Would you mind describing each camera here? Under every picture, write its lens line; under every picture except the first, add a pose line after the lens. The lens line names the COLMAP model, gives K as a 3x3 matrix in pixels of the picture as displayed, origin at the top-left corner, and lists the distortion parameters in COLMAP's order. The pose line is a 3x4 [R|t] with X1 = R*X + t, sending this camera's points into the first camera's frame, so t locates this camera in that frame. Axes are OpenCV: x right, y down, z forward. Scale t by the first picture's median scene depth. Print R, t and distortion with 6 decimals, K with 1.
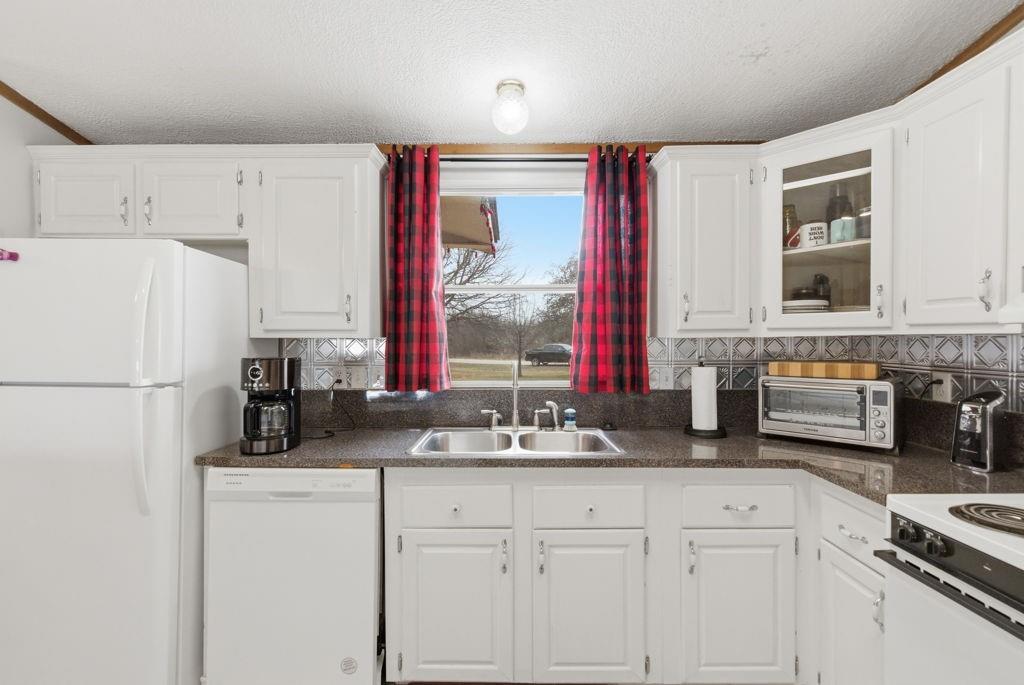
lens RADIAL K [[468.4, 0, 512.0], [0, 468.4, 342.5], [0, 0, 1]] dist [0.031292, -0.000067]
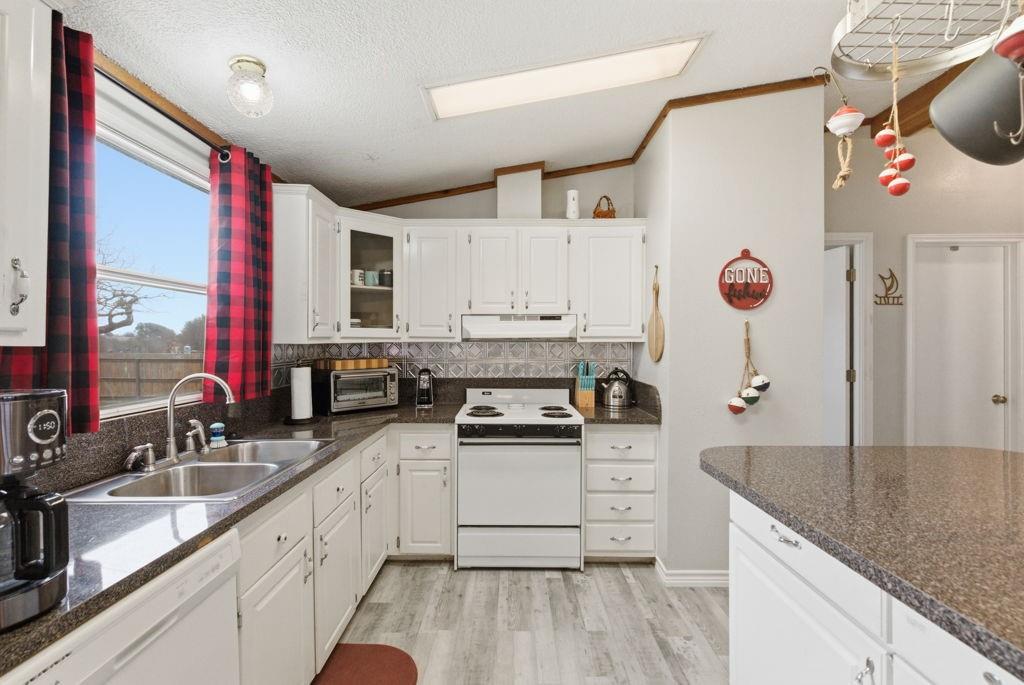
lens RADIAL K [[468.4, 0, 512.0], [0, 468.4, 342.5], [0, 0, 1]] dist [0.031292, -0.000067]
pose [[-0.004819, 0.000371, 0.999988, -0.901553], [0.002893, 0.999996, -0.000357, -0.011630], [-0.999984, 0.002891, -0.004820, 0.512528]]
